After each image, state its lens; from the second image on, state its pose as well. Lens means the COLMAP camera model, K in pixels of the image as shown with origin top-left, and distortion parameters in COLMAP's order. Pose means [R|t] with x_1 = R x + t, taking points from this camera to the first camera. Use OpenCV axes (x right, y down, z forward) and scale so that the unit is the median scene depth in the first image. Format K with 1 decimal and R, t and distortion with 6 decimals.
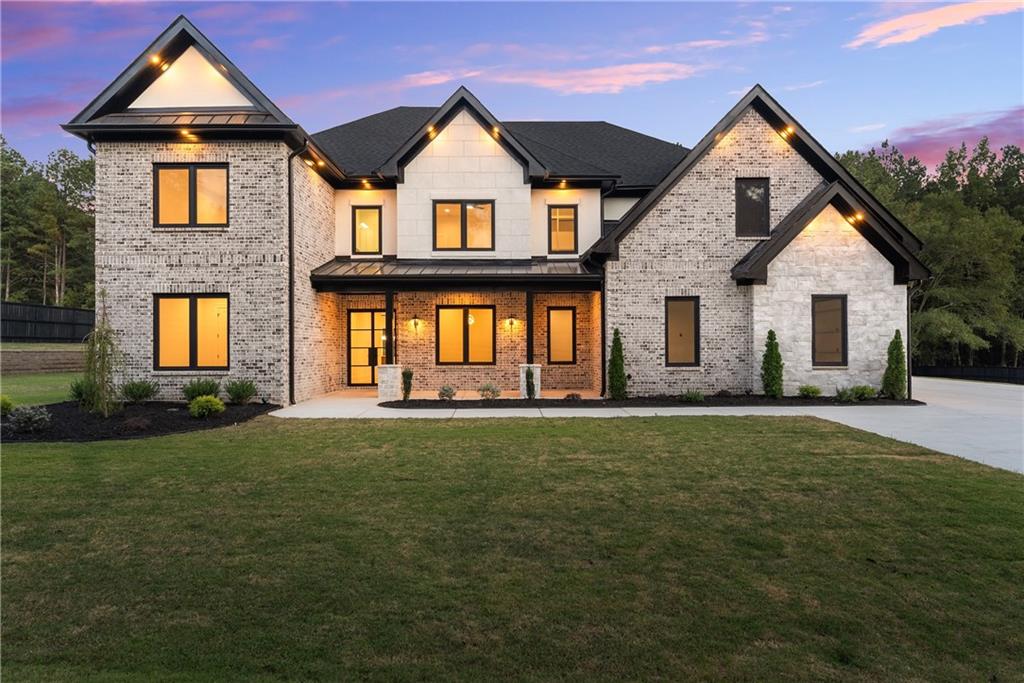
lens RADIAL K [[584.6, 0, 512.0], [0, 584.6, 341.5], [0, 0, 1]] dist [0.000246, 0.001010]
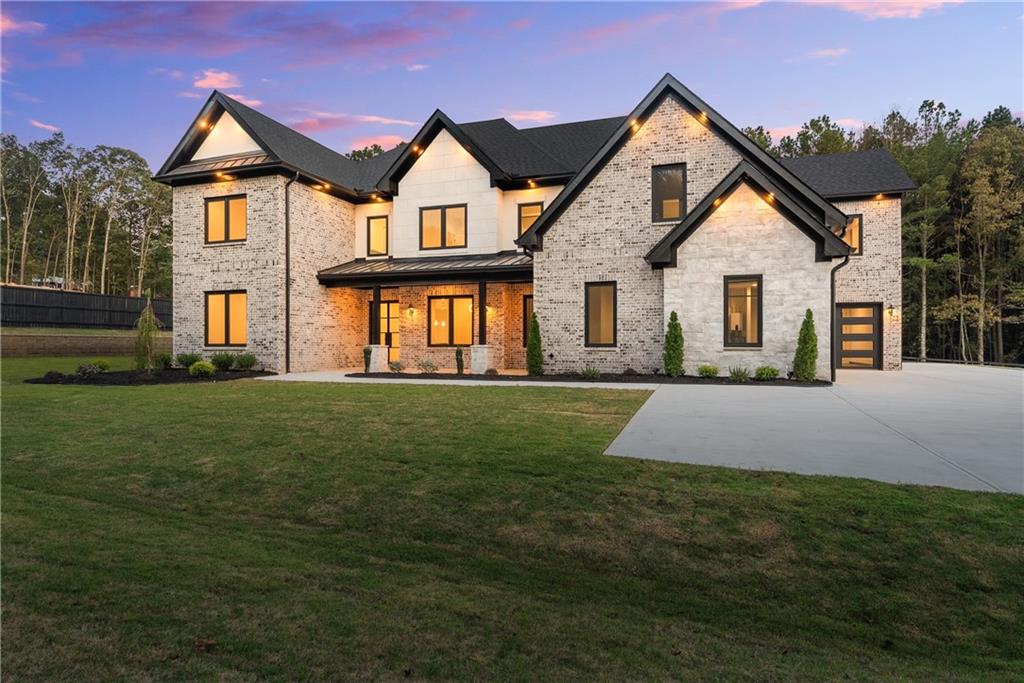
lens RADIAL K [[581.9, 0, 512.0], [0, 581.9, 341.5], [0, 0, 1]] dist [0.002102, 0.000538]
pose [[0.941882, 0.002312, -0.335936, 0.505647], [-0.000323, 0.999982, 0.005978, 0.026867], [0.335944, -0.005523, 0.941866, -0.062506]]
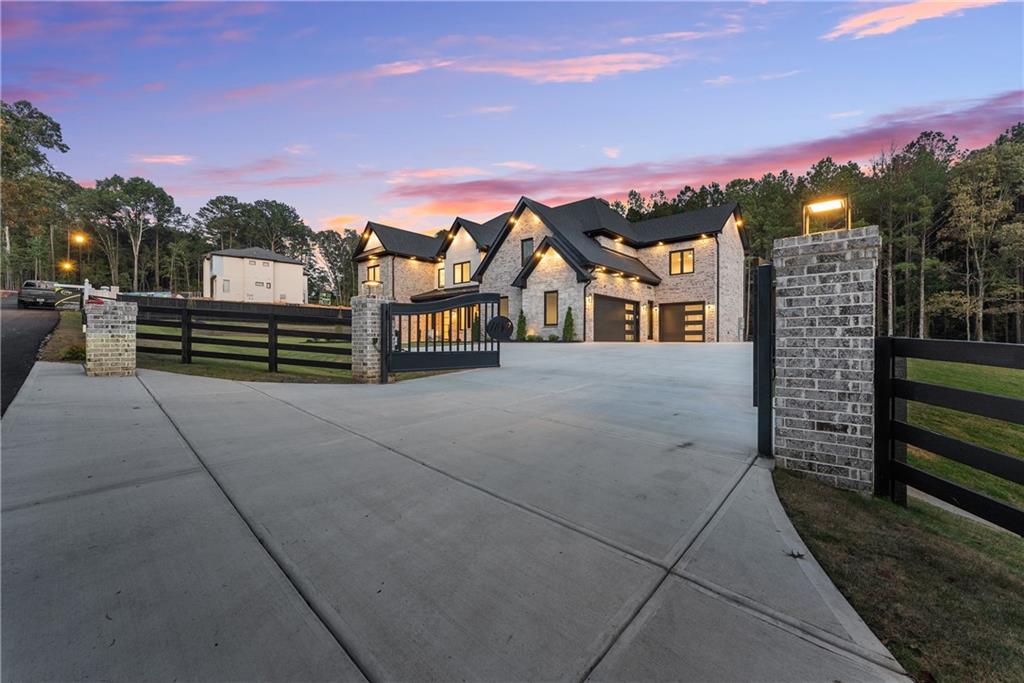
lens RADIAL K [[414.3, 0, 510.8], [0, 414.3, 344.8], [0, 0, 1]] dist [-0.000121, -0.000002]
pose [[0.744601, 0.009597, -0.667441, 1.409322], [0.002742, 0.999844, 0.017436, 0.082996], [0.667504, -0.014813, 0.744459, -0.179053]]
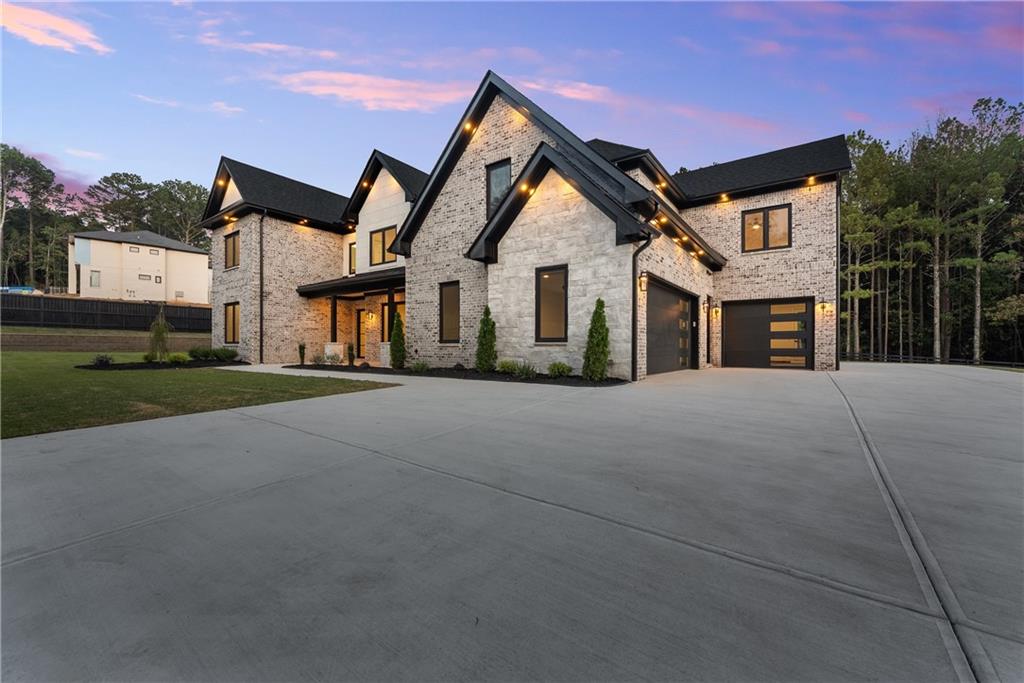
lens RADIAL K [[414.3, 0, 510.8], [0, 414.3, 344.8], [0, 0, 1]] dist [-0.000121, -0.000002]
pose [[0.802039, 0.002464, -0.597266, 0.887330], [-0.000226, 0.999993, 0.003821, 0.043733], [0.597271, -0.002930, 0.802034, 0.428123]]
